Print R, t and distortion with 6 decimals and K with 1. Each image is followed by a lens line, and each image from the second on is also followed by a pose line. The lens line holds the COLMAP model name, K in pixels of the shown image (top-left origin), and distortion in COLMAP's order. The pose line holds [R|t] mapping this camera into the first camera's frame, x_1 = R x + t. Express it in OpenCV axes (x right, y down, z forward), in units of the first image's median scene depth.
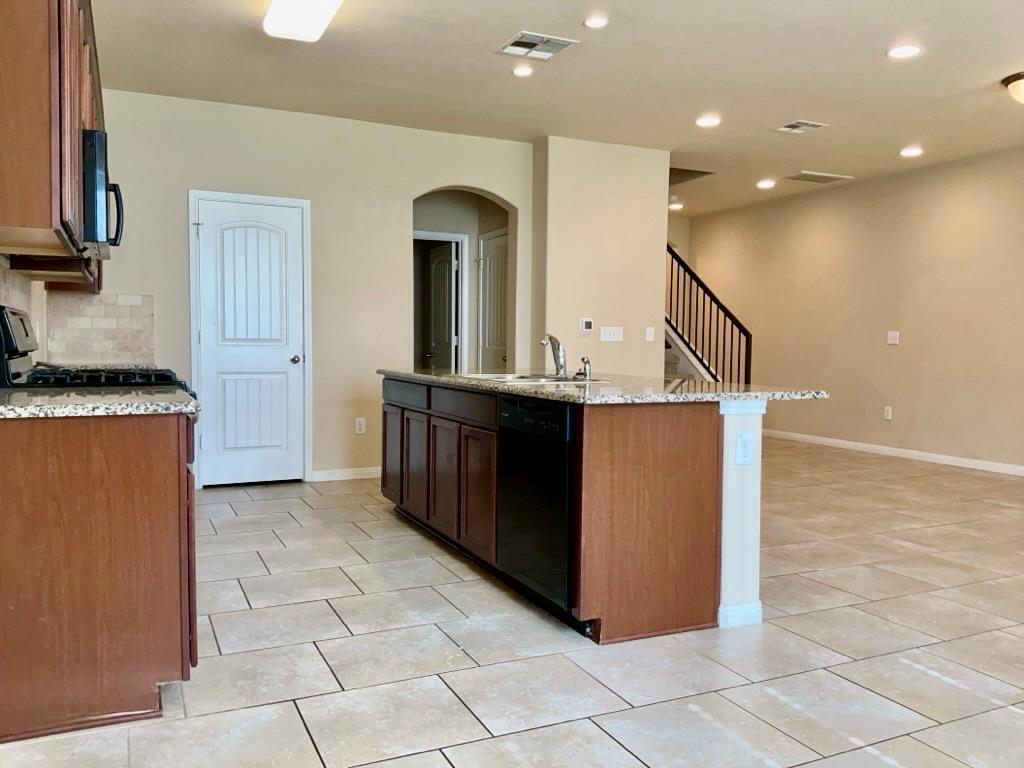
lens RADIAL K [[812.2, 0, 512.0], [0, 812.2, 384.0], [0, 0, 1]] dist [0.116673, -0.222907]
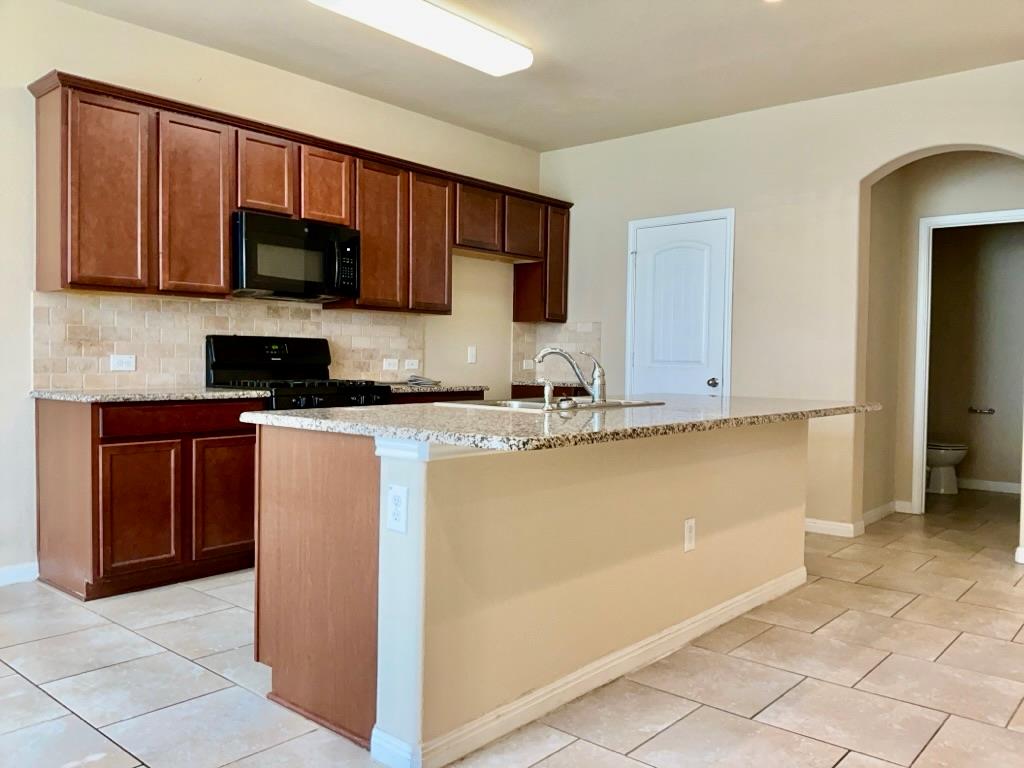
lens RADIAL K [[812.2, 0, 512.0], [0, 812.2, 384.0], [0, 0, 1]] dist [0.116673, -0.222907]
pose [[0.408539, 0.023897, -0.912428, 0.489456], [-0.056453, 0.998405, 0.000872, -0.016380], [0.910993, 0.051153, 0.409237, 0.413352]]
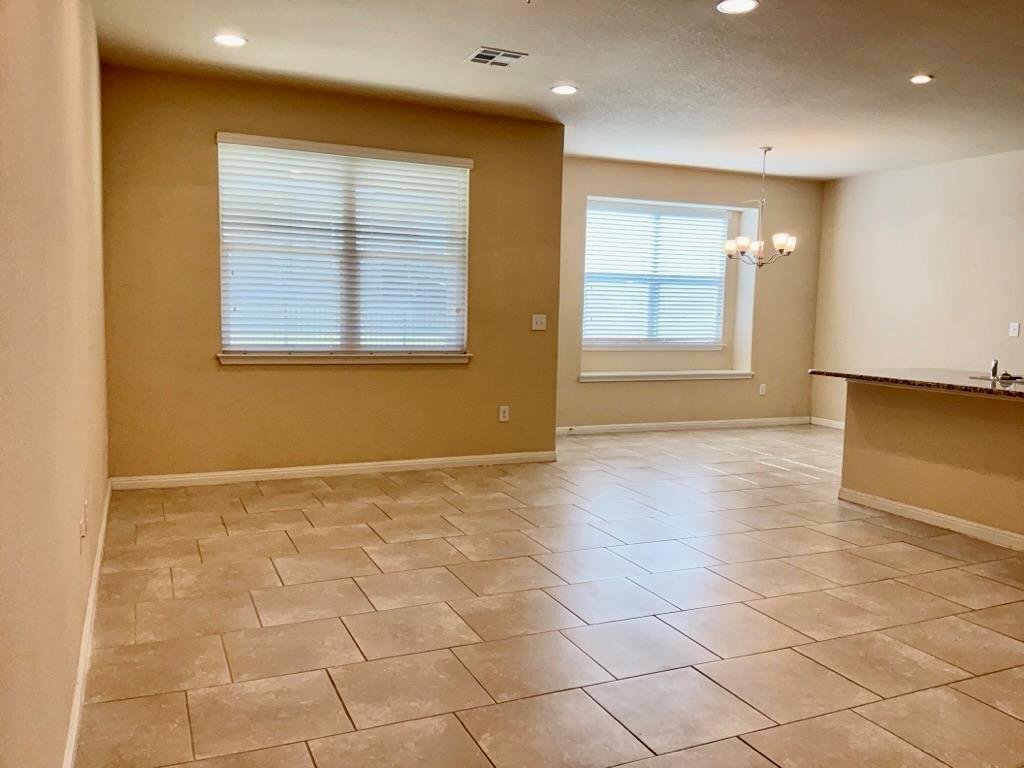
lens RADIAL K [[812.2, 0, 512.0], [0, 812.2, 384.0], [0, 0, 1]] dist [0.116673, -0.222907]
pose [[-0.999351, -0.033152, 0.014118, 0.522412], [-0.030784, 0.989147, 0.143667, -0.099086], [-0.018727, 0.143139, -0.989525, 1.443170]]
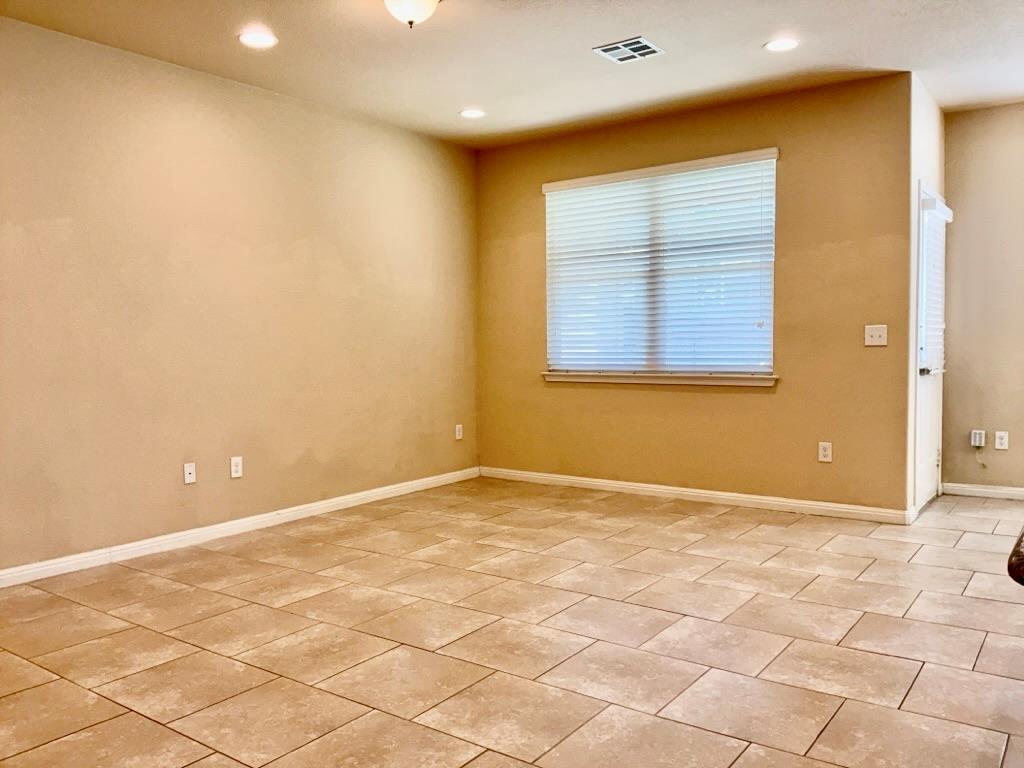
lens RADIAL K [[812.2, 0, 512.0], [0, 812.2, 384.0], [0, 0, 1]] dist [0.116673, -0.222907]
pose [[-0.481778, -0.049079, 0.874918, -0.053313], [0.054369, 0.994833, 0.085744, -0.068214], [-0.874605, 0.088878, -0.476620, 1.078372]]
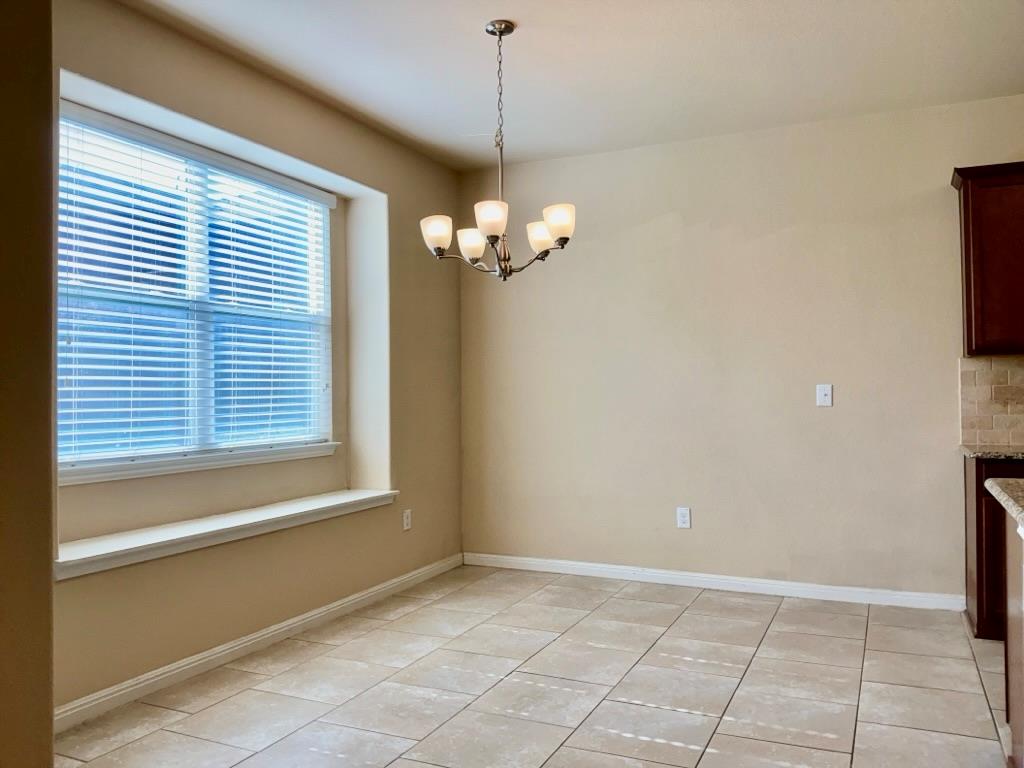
lens RADIAL K [[812.2, 0, 512.0], [0, 812.2, 384.0], [0, 0, 1]] dist [0.116673, -0.222907]
pose [[-0.769885, -0.010318, -0.638099, 0.530448], [-0.031911, 0.999241, 0.022344, -0.046603], [0.637384, 0.037565, -0.769630, 0.641106]]
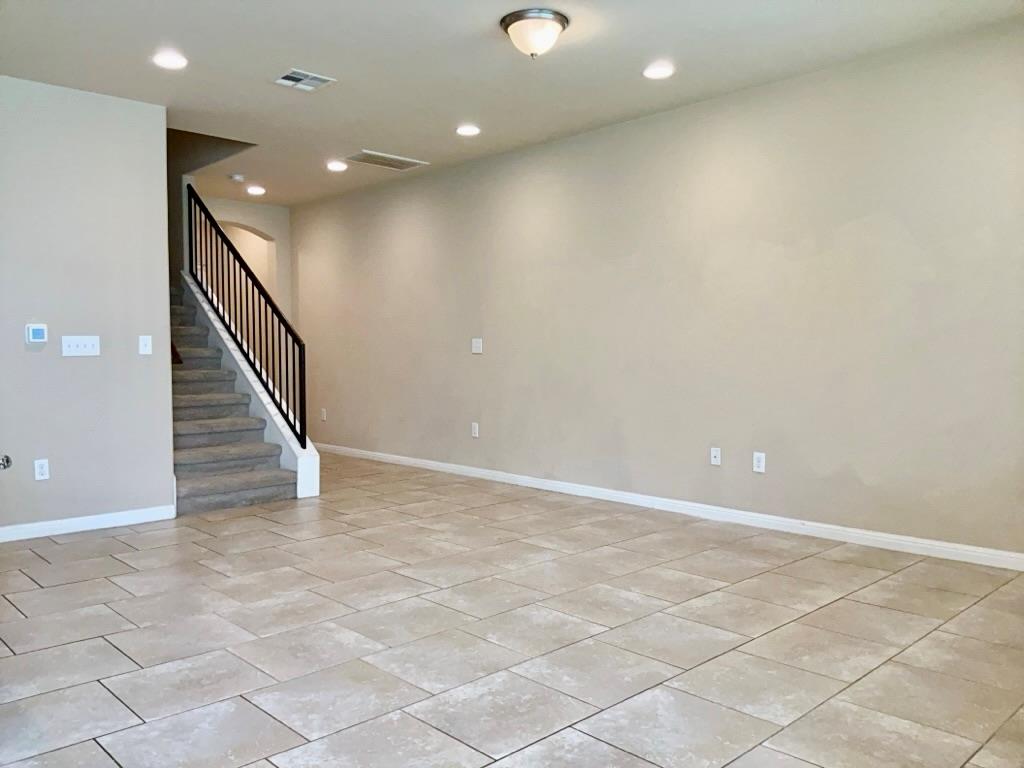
lens RADIAL K [[812.2, 0, 512.0], [0, 812.2, 384.0], [0, 0, 1]] dist [0.116673, -0.222907]
pose [[0.948885, -0.027587, 0.314414, 0.292158], [0.029804, 0.999553, -0.002246, -0.015974], [-0.314211, 0.011502, 0.949283, 0.202213]]
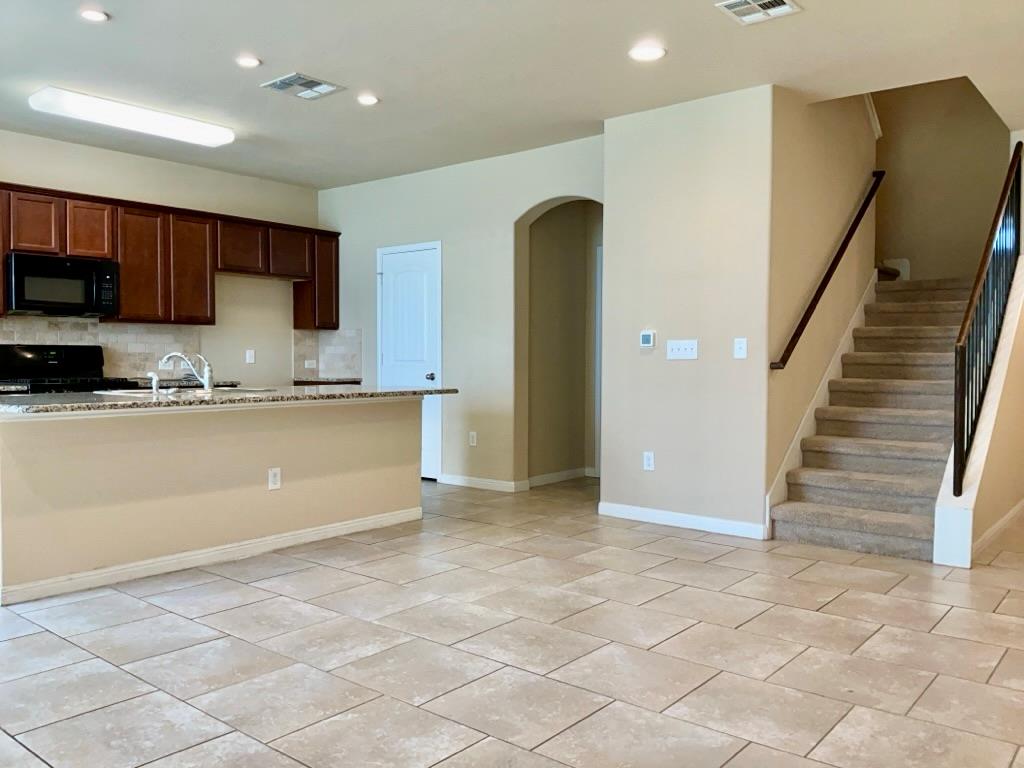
lens RADIAL K [[812.2, 0, 512.0], [0, 812.2, 384.0], [0, 0, 1]] dist [0.116673, -0.222907]
pose [[0.428069, 0.020273, -0.903519, 0.851982], [-0.044491, 0.999009, 0.001337, -0.026212], [0.902650, 0.039626, 0.428547, 0.602538]]
